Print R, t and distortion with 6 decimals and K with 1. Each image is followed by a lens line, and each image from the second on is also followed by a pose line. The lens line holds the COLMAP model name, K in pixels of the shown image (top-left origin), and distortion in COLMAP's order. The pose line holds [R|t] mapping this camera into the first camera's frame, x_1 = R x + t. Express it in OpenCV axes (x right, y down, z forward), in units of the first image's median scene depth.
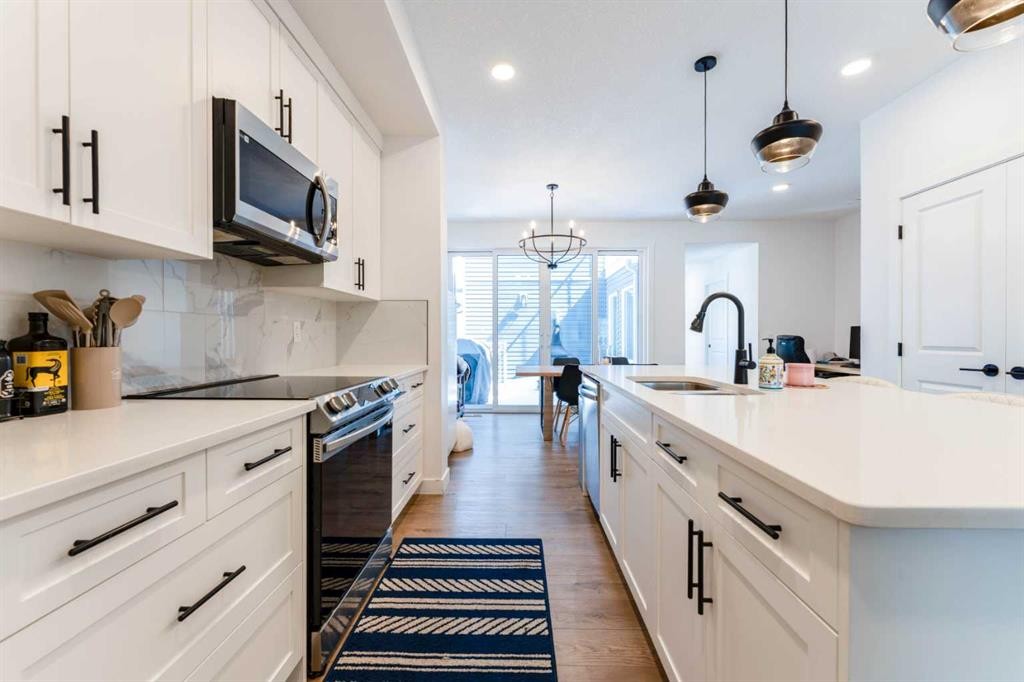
lens RADIAL K [[403.0, 0, 516.0], [0, 403.0, 339.9], [0, 0, 1]] dist [0.000615, -0.000315]
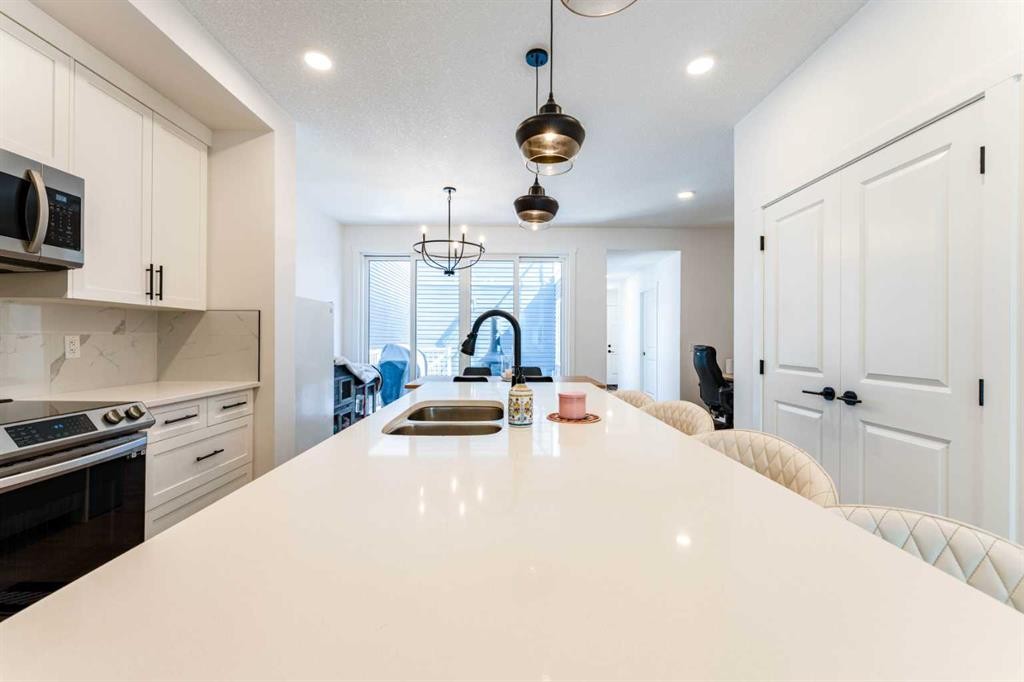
lens RADIAL K [[403.0, 0, 497.9], [0, 403.0, 339.7], [0, 0, 1]] dist [0.000615, -0.000315]
pose [[0.999541, 0.005727, 0.029758, 0.380648], [-0.005450, 0.999941, -0.009400, -0.034844], [-0.029810, 0.009233, 0.999513, 0.095655]]
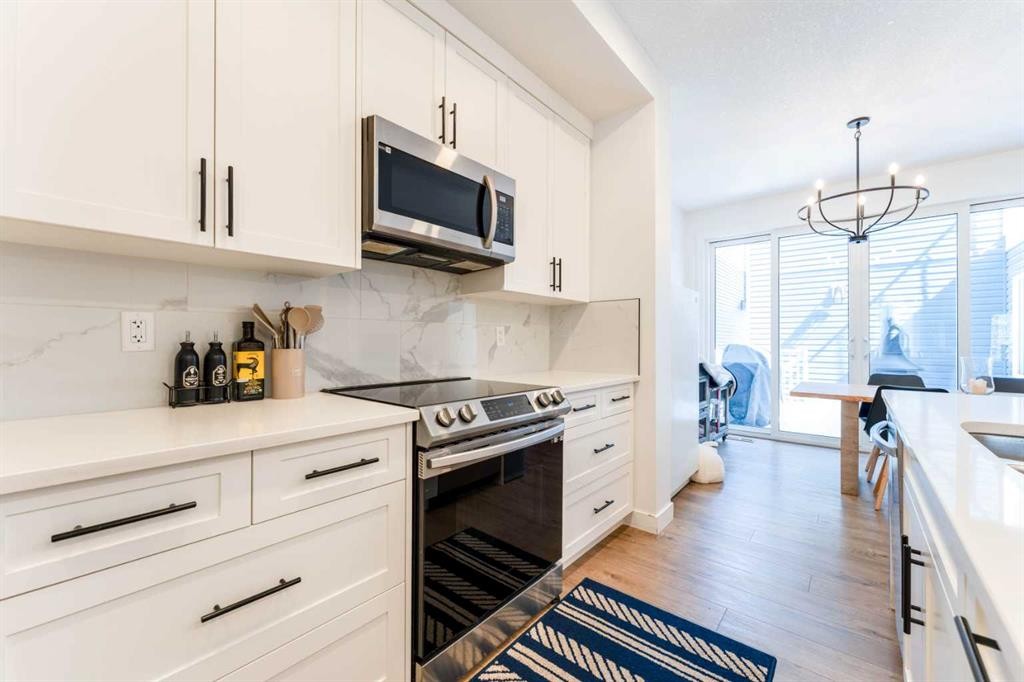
lens RADIAL K [[403.0, 0, 514.4], [0, 403.0, 341.0], [0, 0, 1]] dist [0.000615, -0.000315]
pose [[0.779975, 0.001074, -0.625810, 0.135923], [-0.007745, 0.999939, -0.007937, -0.000777], [0.625763, 0.011037, 0.779935, 0.232392]]
